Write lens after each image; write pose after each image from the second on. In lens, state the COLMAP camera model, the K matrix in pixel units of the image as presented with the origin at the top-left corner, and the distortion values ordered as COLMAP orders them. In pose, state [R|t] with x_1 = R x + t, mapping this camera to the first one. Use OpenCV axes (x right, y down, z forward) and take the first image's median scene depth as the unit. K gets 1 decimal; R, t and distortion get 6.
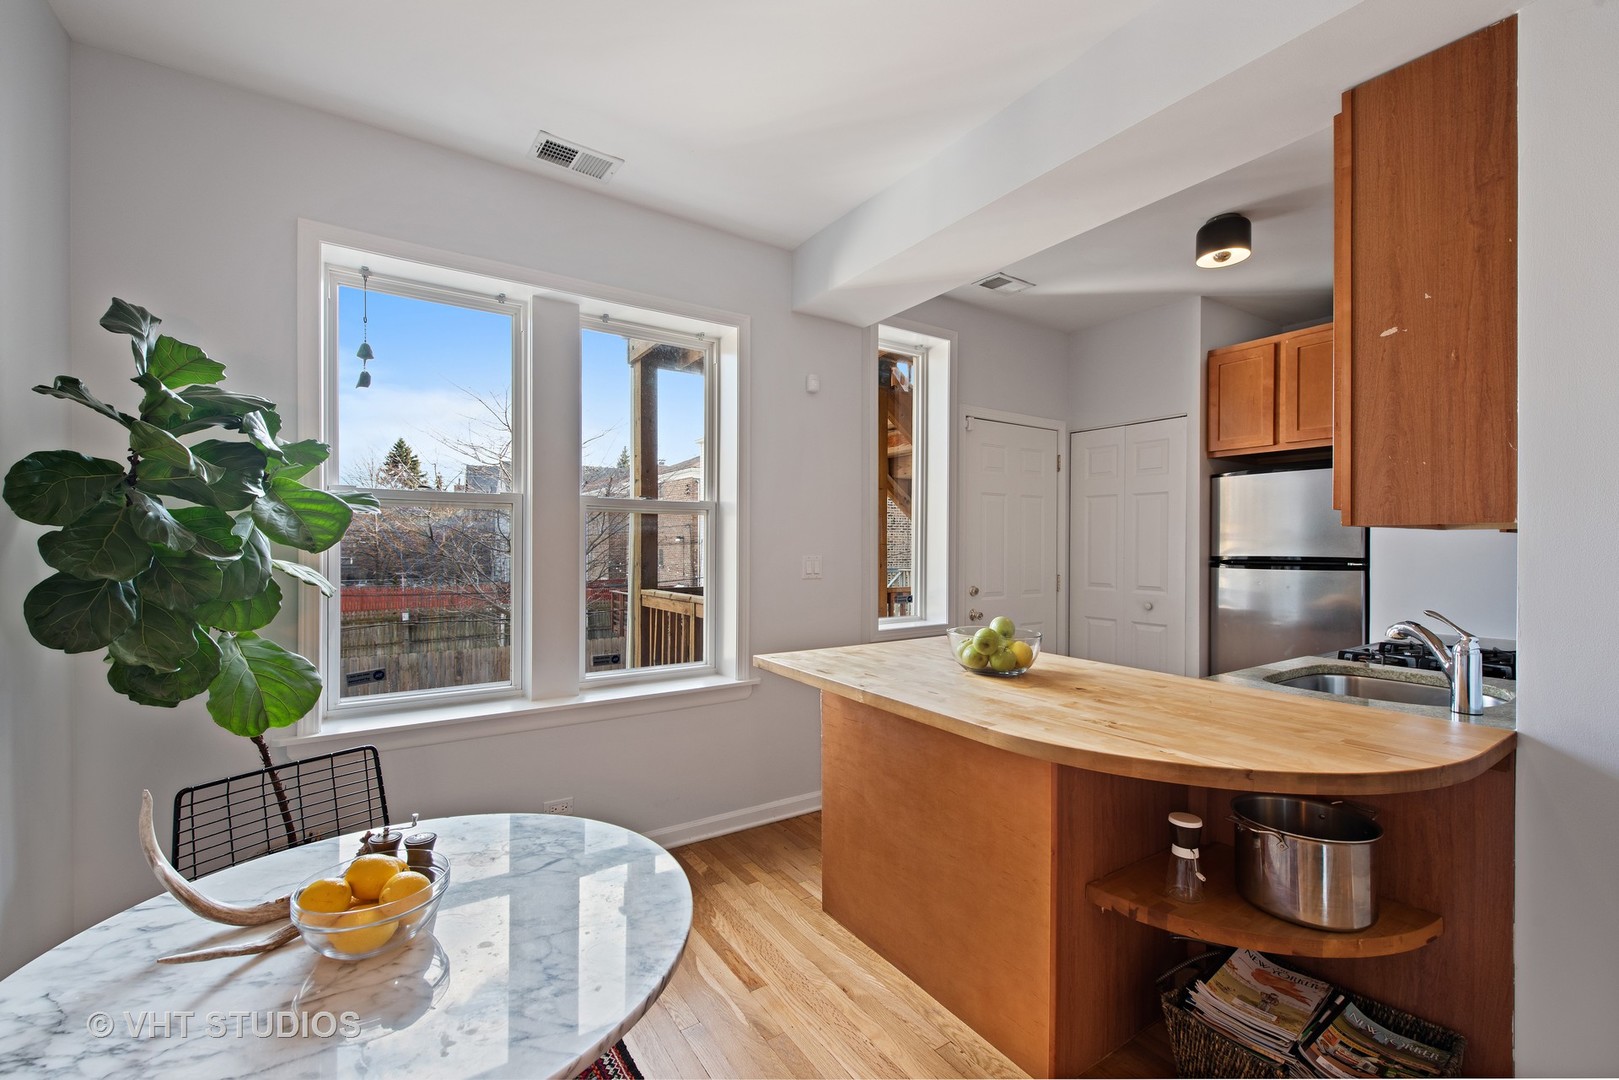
lens RADIAL K [[689.8, 0, 809.1], [0, 689.8, 564.6], [0, 0, 1]] dist [-0.000649, -0.000221]
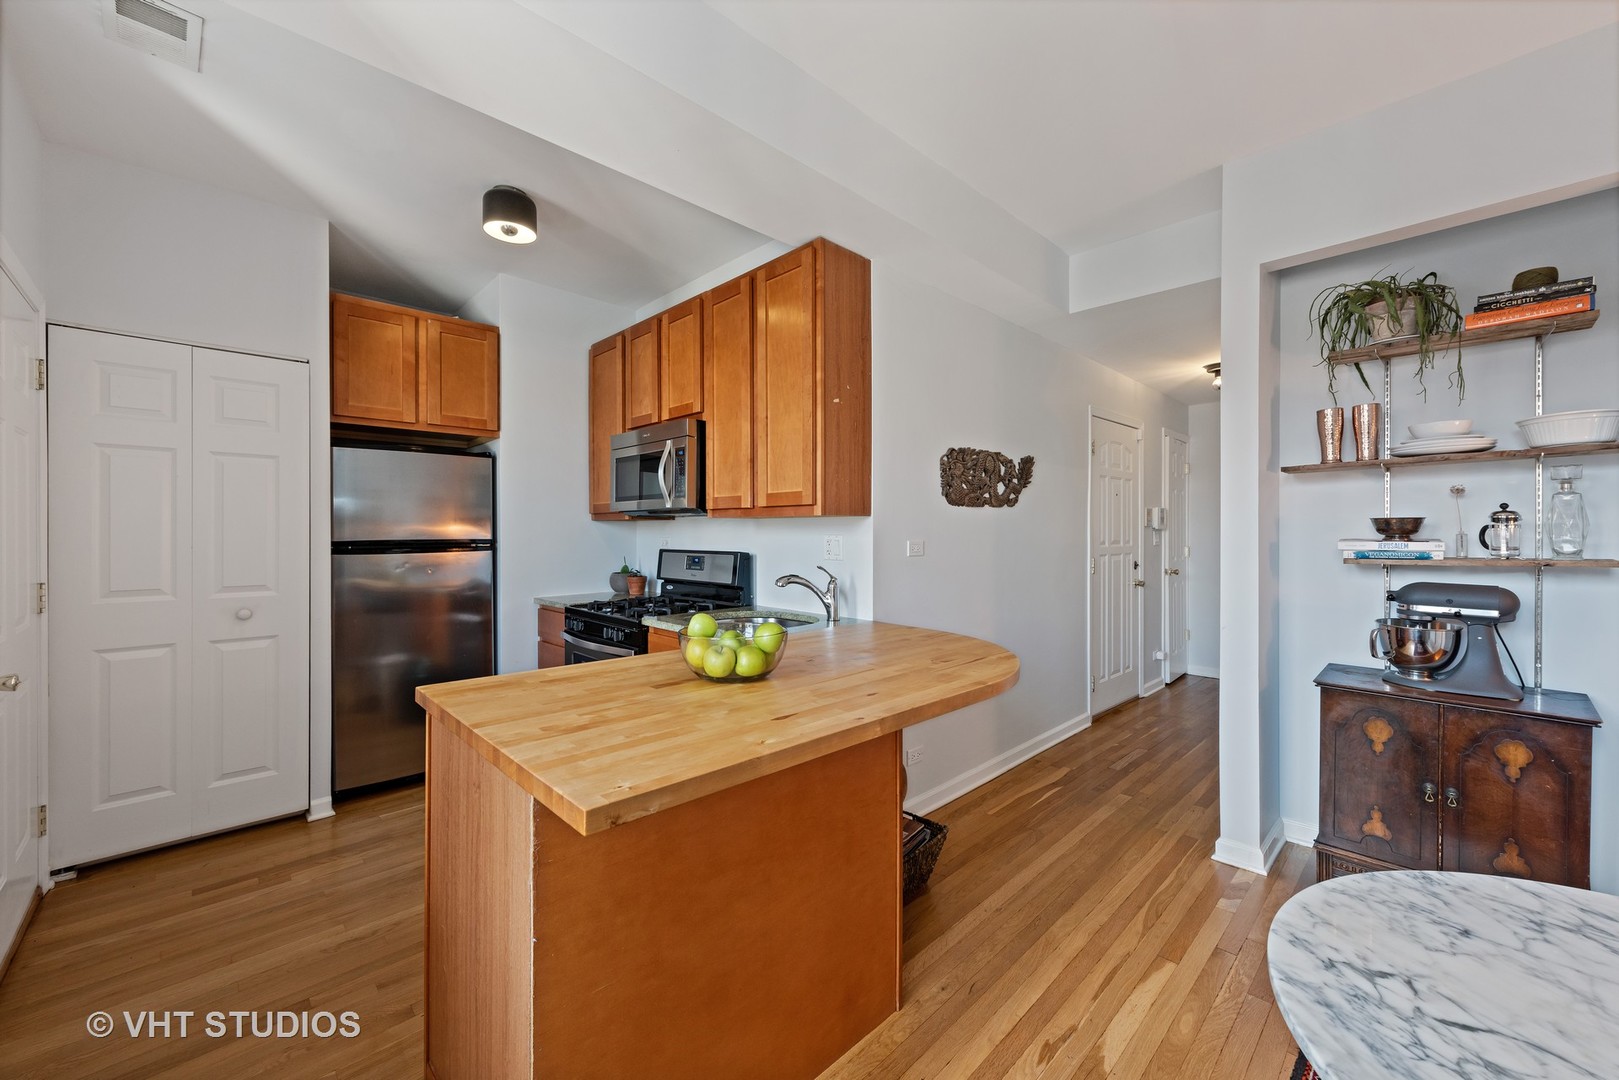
lens RADIAL K [[632.4, 0, 828.9], [0, 632.4, 535.5], [0, 0, 1]] dist [0.001987, 0.000191]
pose [[-0.207688, -0.010827, 0.978135, -0.582508], [0.028396, 0.999451, 0.017092, -0.031175], [-0.977783, 0.031325, -0.207267, 1.192581]]
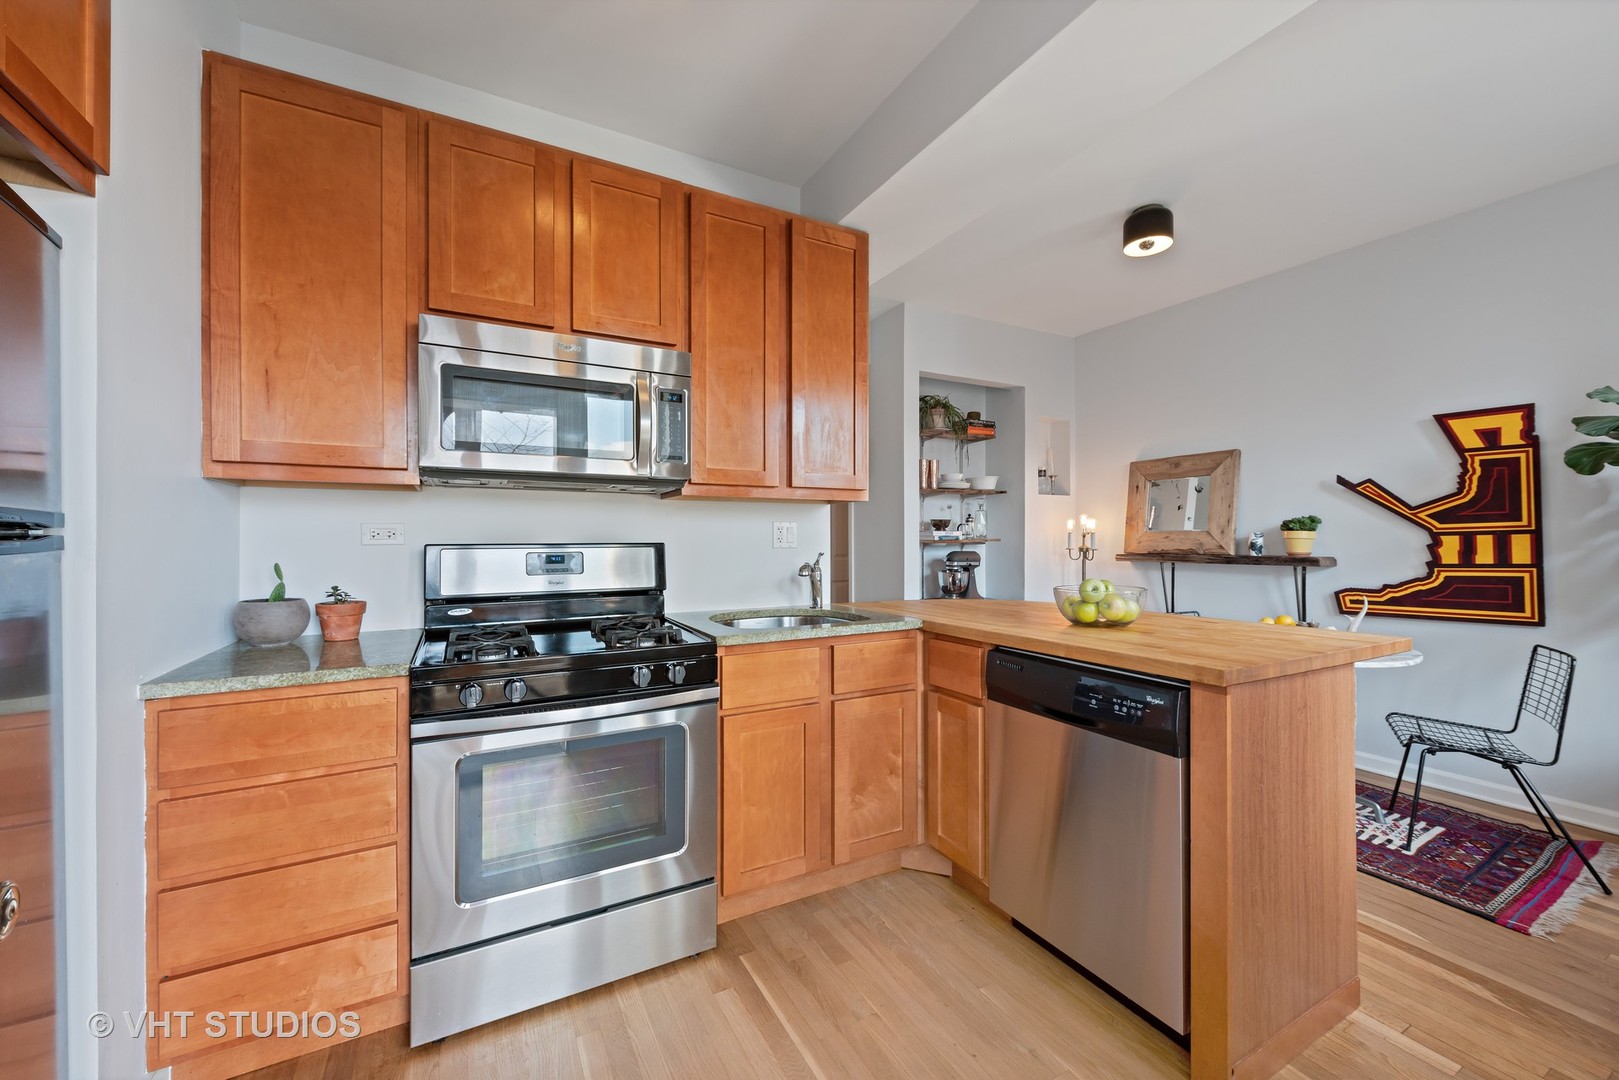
lens RADIAL K [[632.4, 0, 828.9], [0, 632.4, 535.5], [0, 0, 1]] dist [0.001987, 0.000191]
pose [[-0.998894, -0.004867, 0.046763, 0.731401], [-0.003586, 0.999617, 0.027438, -0.014374], [-0.046878, 0.027240, -0.998529, 2.315988]]
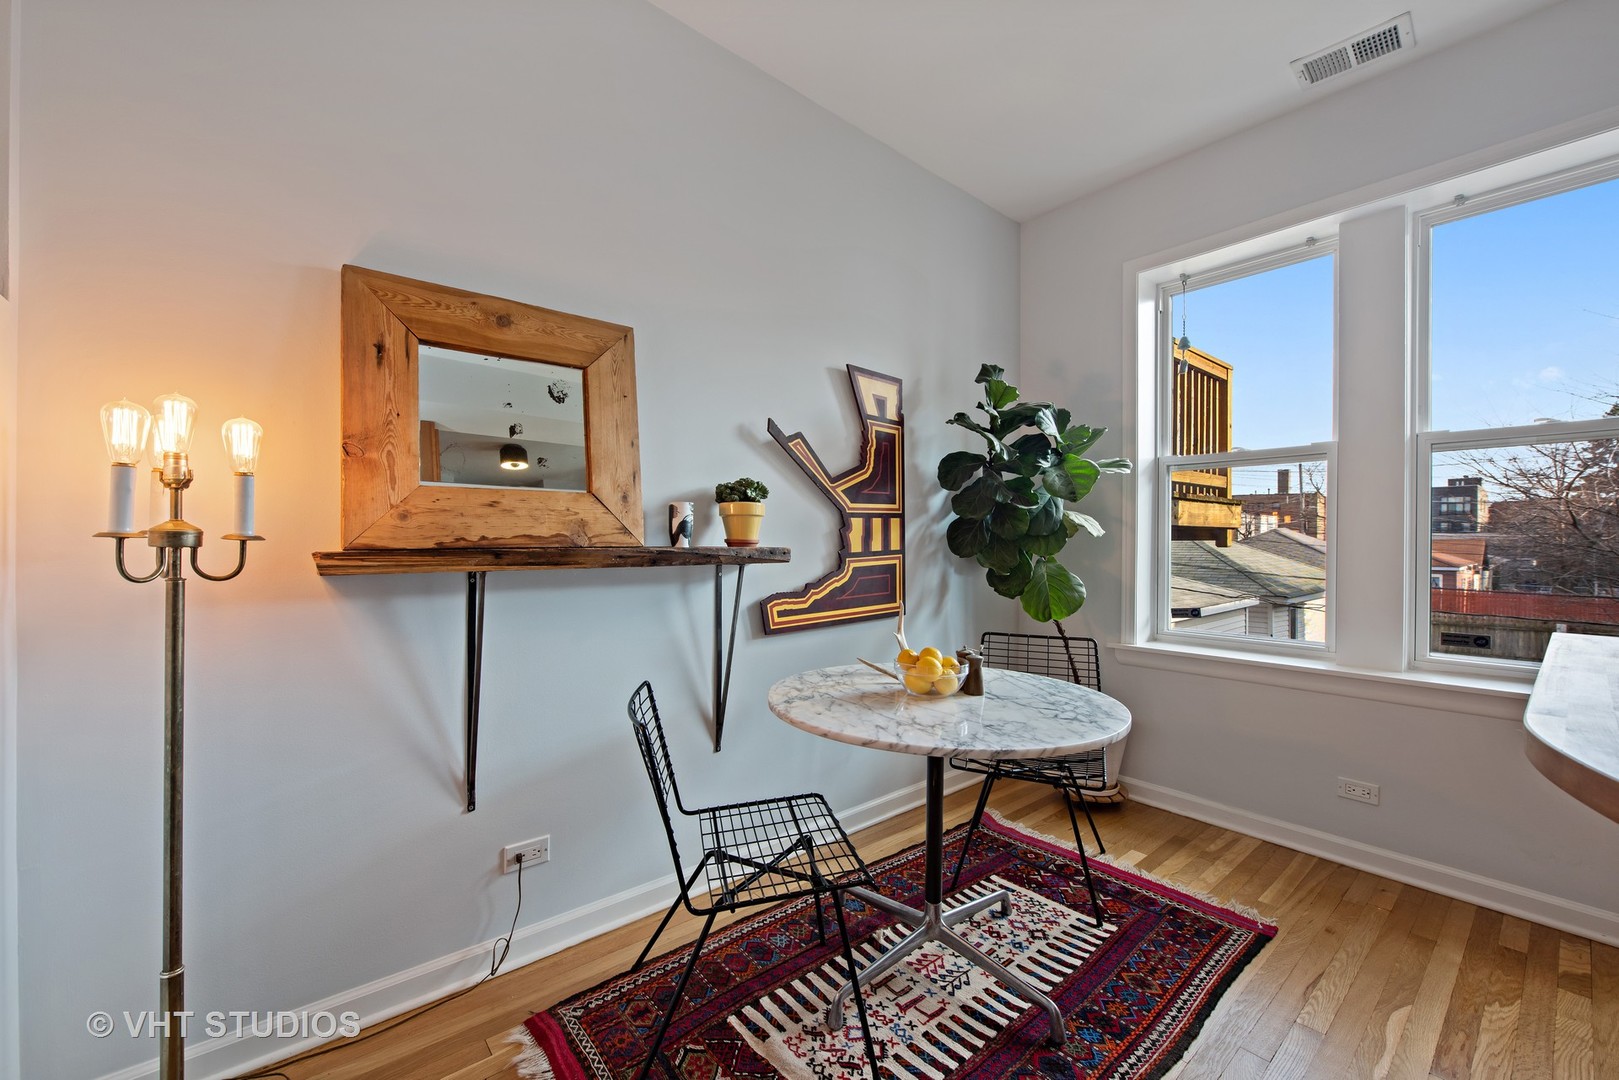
lens RADIAL K [[653.3, 0, 805.2], [0, 653.3, 545.2], [0, 0, 1]] dist [0.001209, 0.000162]
pose [[0.123627, -0.003272, -0.992323, 0.550127], [-0.031437, 0.999480, -0.007212, 0.098926], [0.991831, 0.032087, 0.123460, 0.288282]]
